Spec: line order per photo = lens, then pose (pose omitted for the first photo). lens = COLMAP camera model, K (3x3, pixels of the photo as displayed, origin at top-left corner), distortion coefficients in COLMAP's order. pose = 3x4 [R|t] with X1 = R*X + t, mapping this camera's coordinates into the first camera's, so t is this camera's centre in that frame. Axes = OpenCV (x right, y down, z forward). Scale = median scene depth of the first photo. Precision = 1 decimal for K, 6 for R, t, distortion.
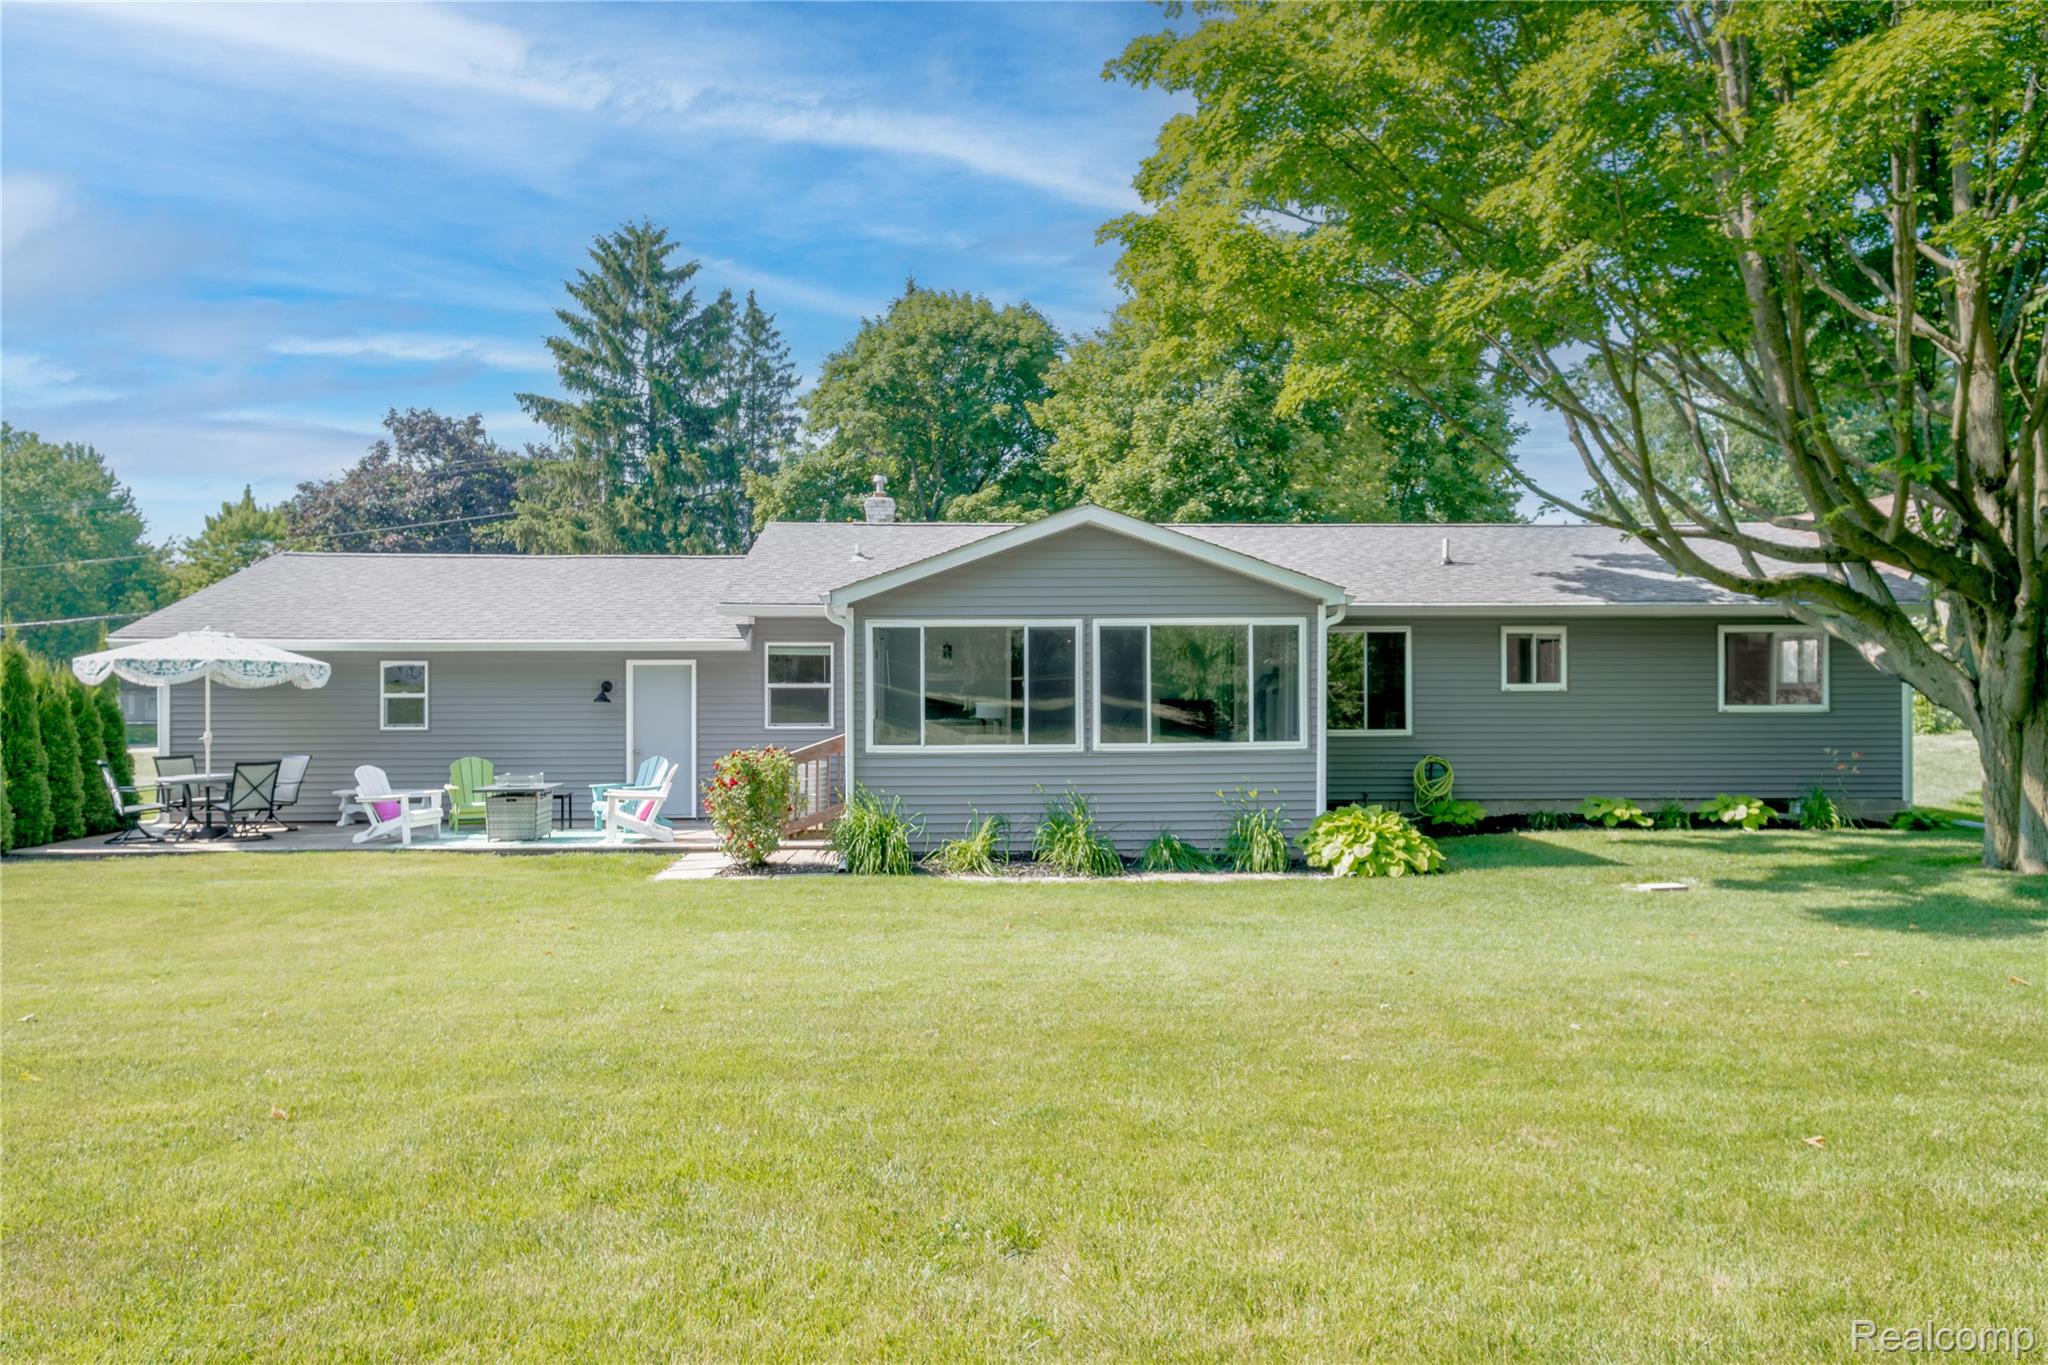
lens RADIAL K [[1417.8, 0, 1025.0], [0, 1417.8, 684.7], [0, 0, 1]] dist [-0.000264, -0.000002]
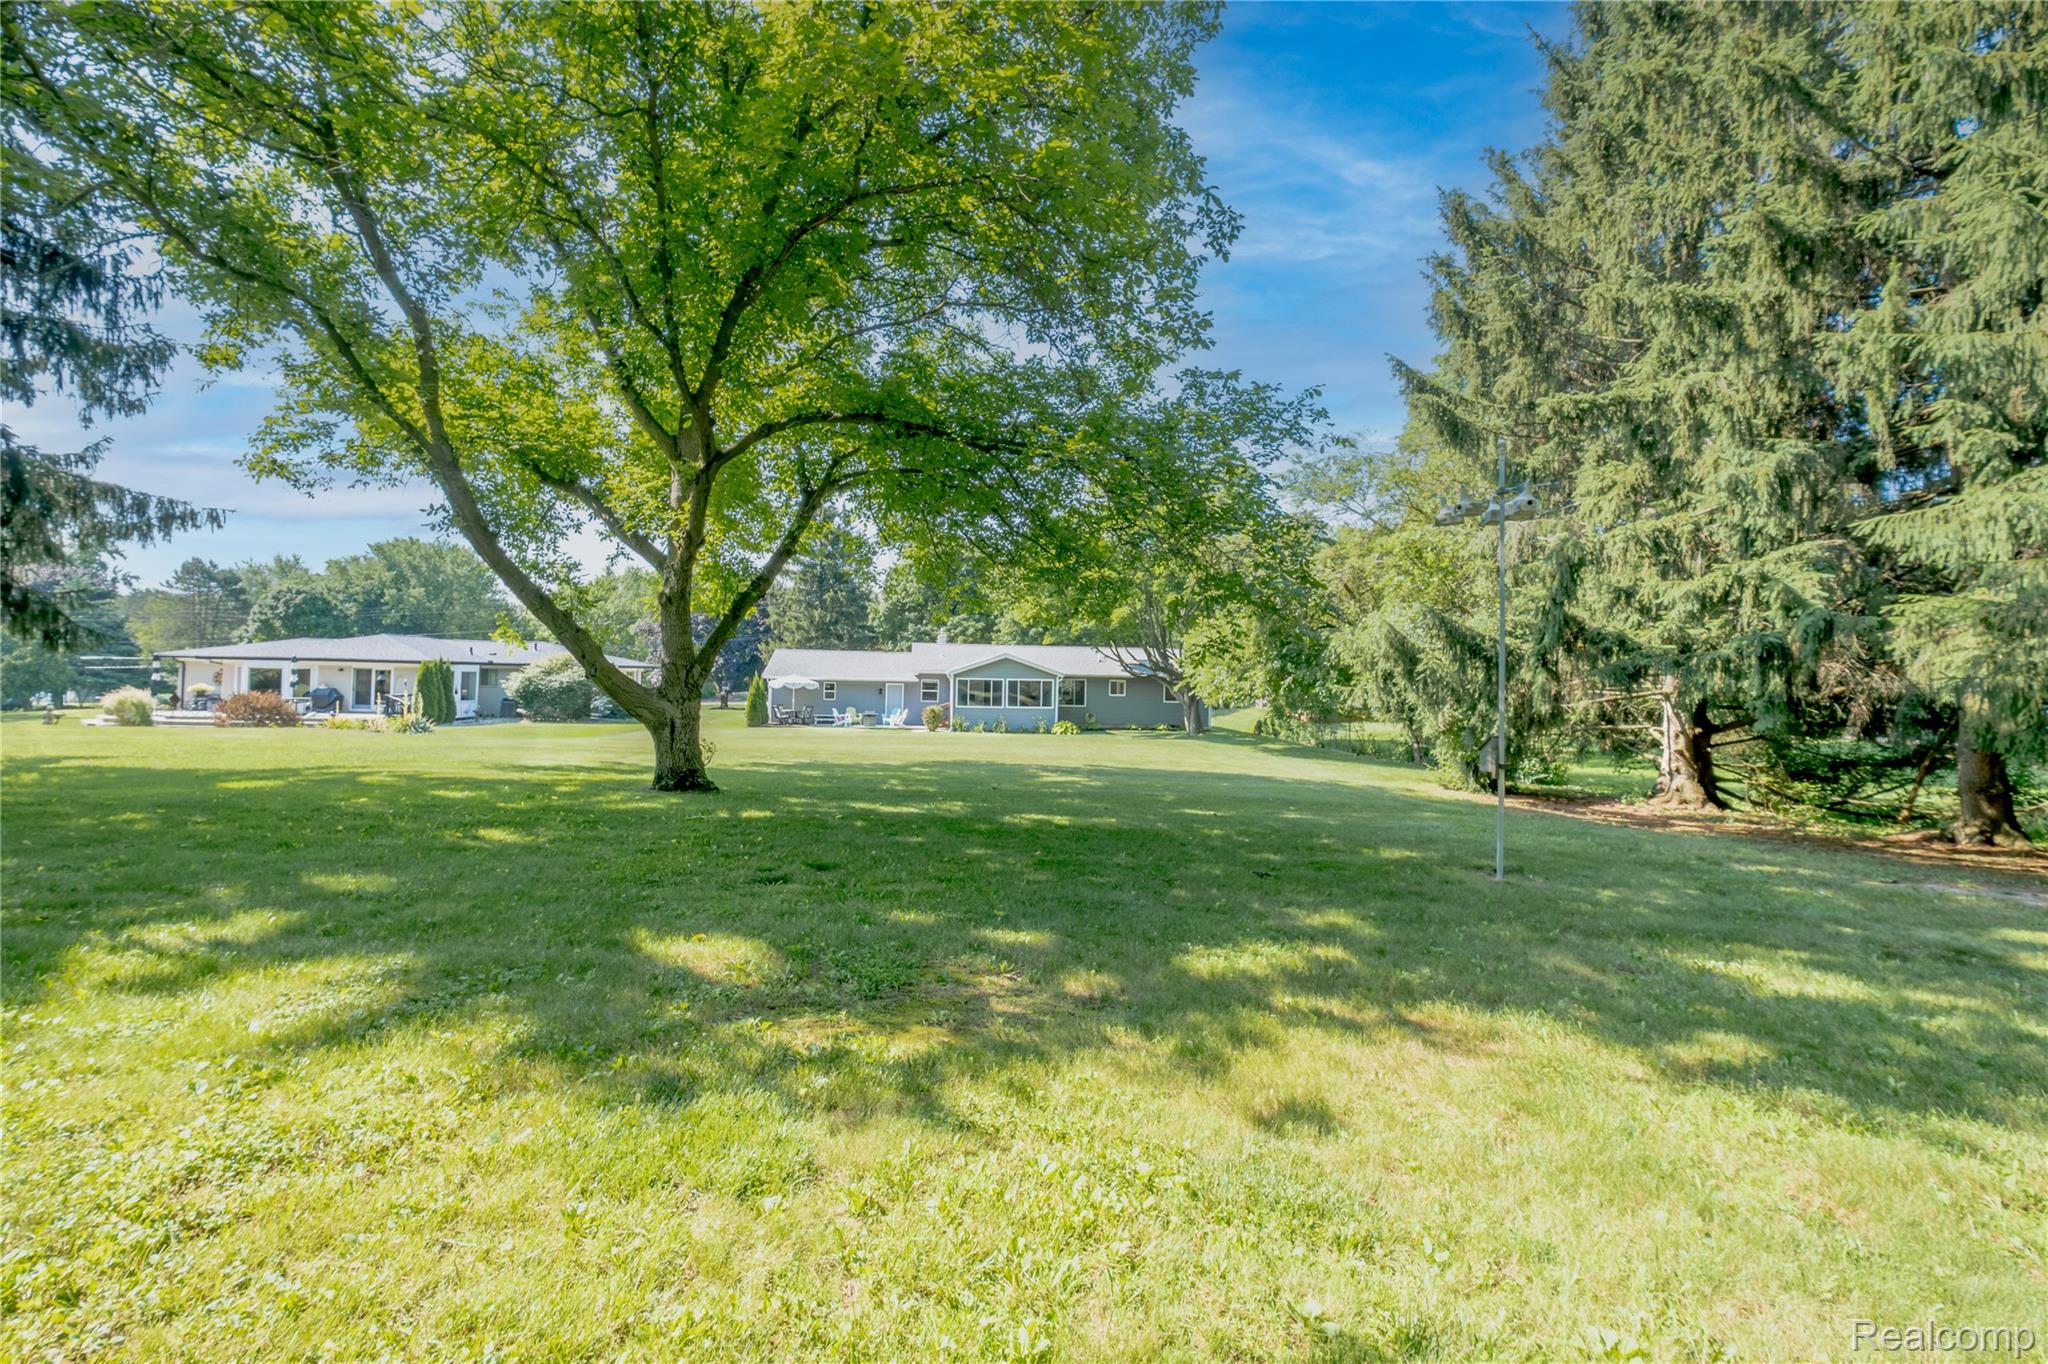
lens RADIAL K [[885.5, 0, 1023.9], [0, 885.5, 684.0], [0, 0, 1]] dist [-0.000020, 0.000000]
pose [[0.996479, 0.021658, 0.080998, -0.119383], [-0.021770, 0.999763, 0.000495, -0.030205], [-0.080968, -0.002256, 0.996714, -1.735067]]
